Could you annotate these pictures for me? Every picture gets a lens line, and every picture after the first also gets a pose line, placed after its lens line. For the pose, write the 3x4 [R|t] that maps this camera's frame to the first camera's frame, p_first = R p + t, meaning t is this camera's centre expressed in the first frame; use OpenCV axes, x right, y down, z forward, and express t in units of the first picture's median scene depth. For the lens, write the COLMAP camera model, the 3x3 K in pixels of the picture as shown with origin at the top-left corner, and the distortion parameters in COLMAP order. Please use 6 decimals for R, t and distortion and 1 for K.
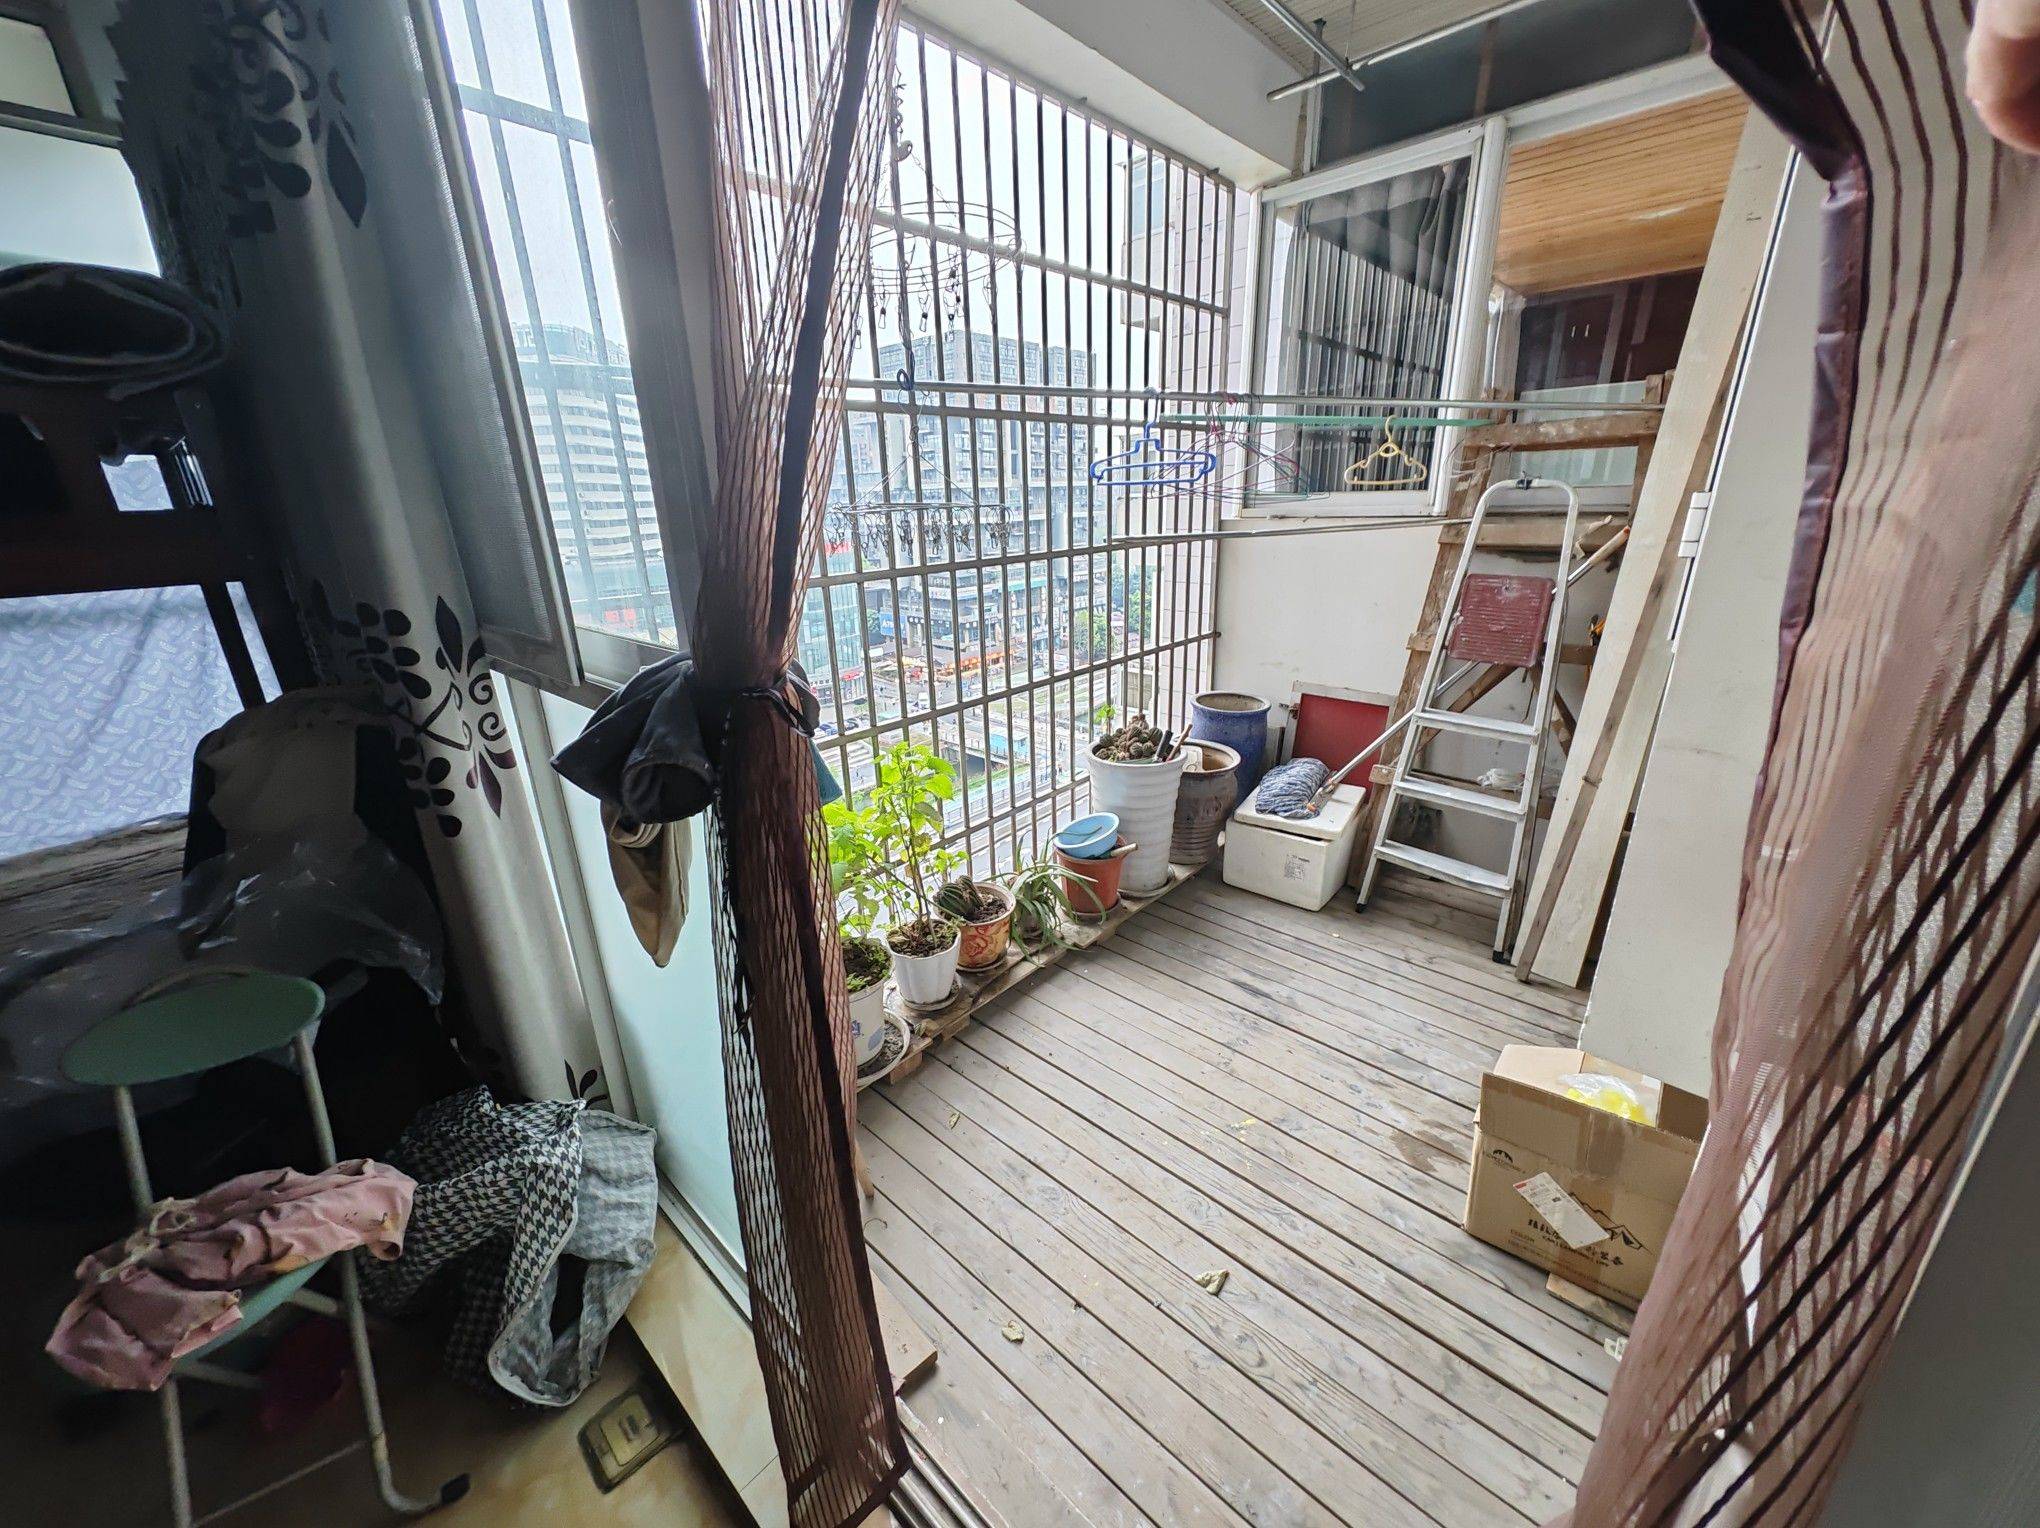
lens RADIAL K [[789.7, 0, 1028.3], [0, 789.7, 759.7], [0, 0, 1]] dist [0.001664, 0.000386]
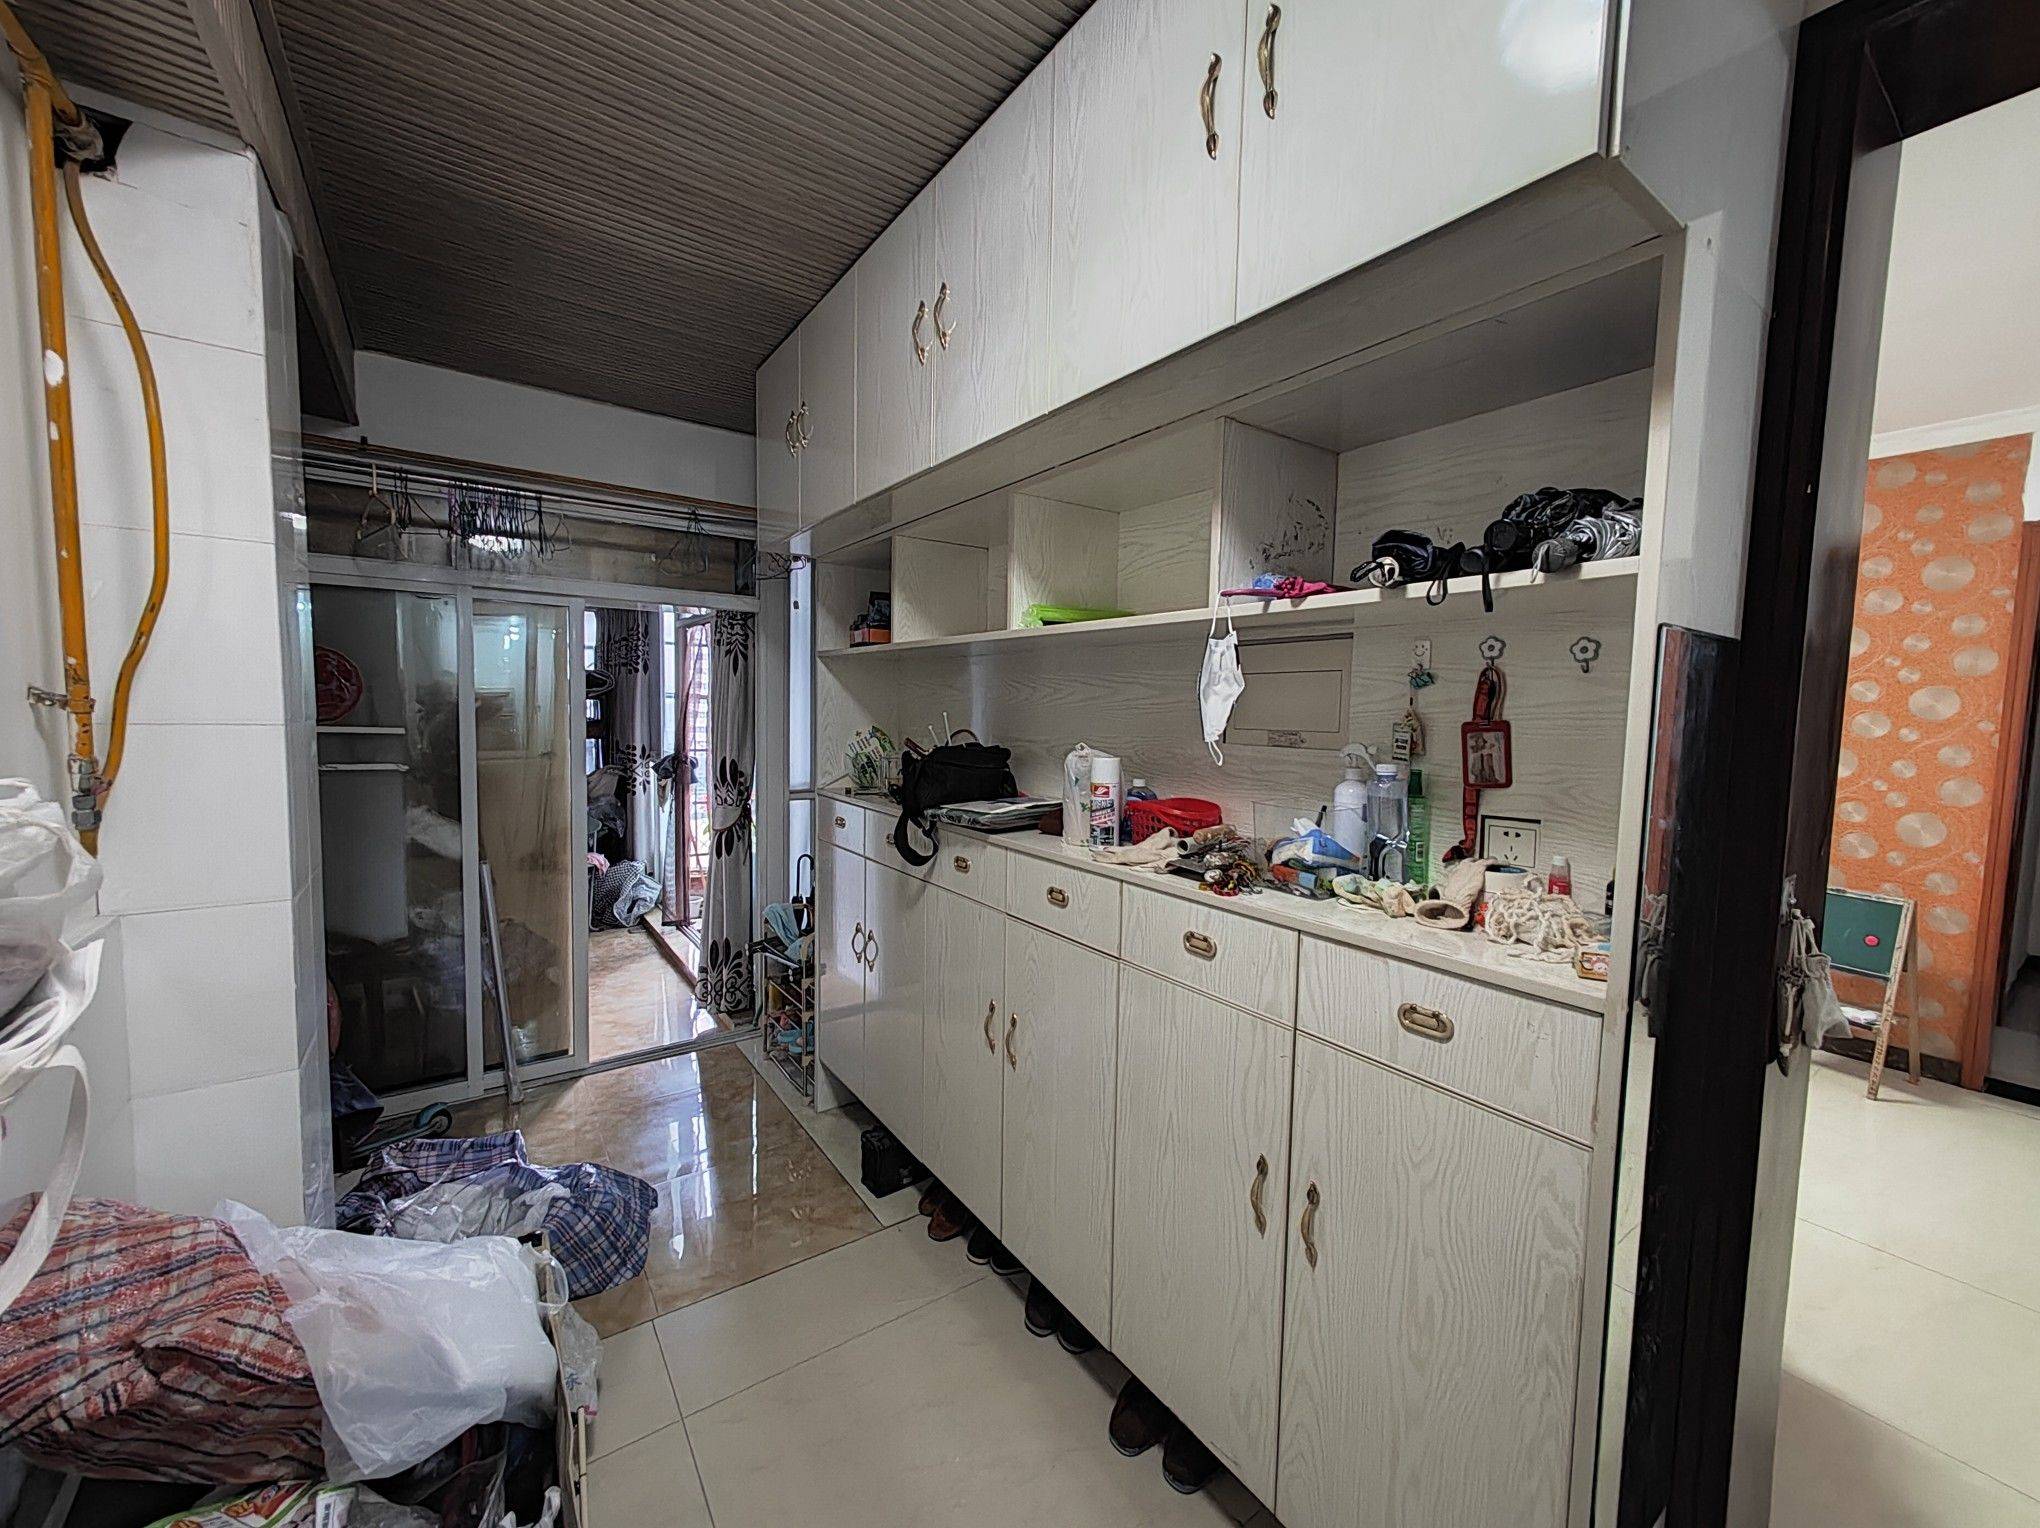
lens RADIAL K [[789.7, 0, 1019.8], [0, 789.7, 760.3], [0, 0, 1]] dist [0.001664, 0.000386]
pose [[0.976931, 0.063167, -0.203998, 2.446788], [-0.113244, 0.963116, -0.244096, 0.792168], [0.181055, 0.261567, 0.948052, -3.072697]]
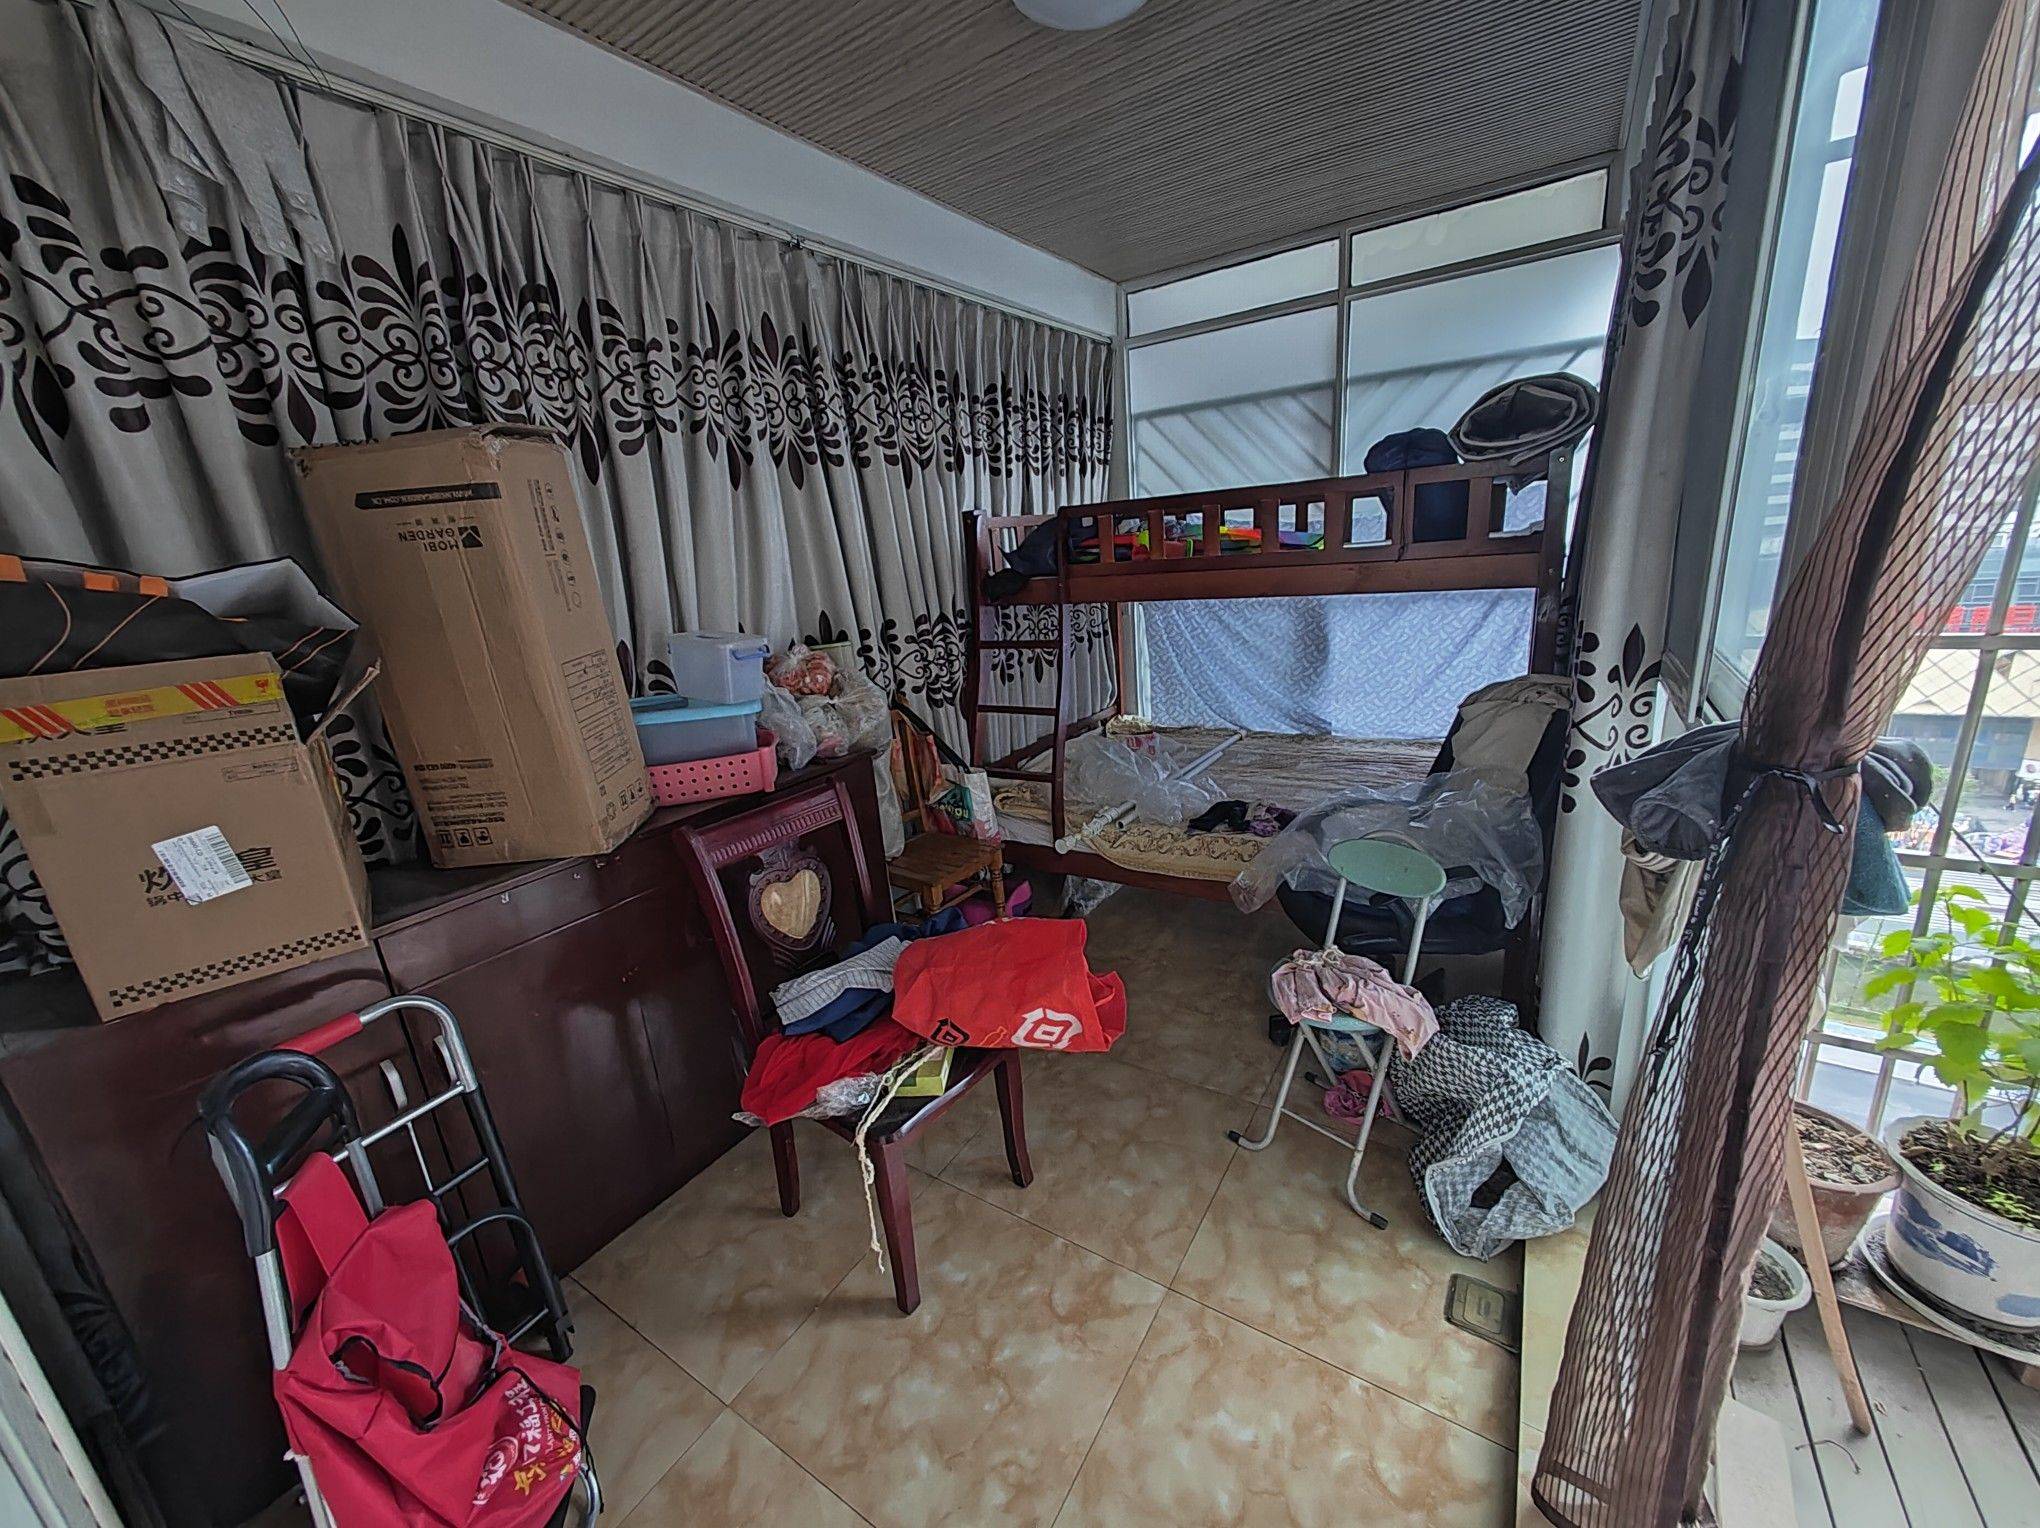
lens RADIAL K [[789.7, 0, 1015.9], [0, 789.7, 774.7], [0, 0, 1]] dist [0.001664, 0.000386]
pose [[0.157499, 0.293705, -0.942832, 0.304812], [-0.241702, 0.937174, 0.251566, -0.064797], [0.957483, 0.188262, 0.218593, -0.121682]]
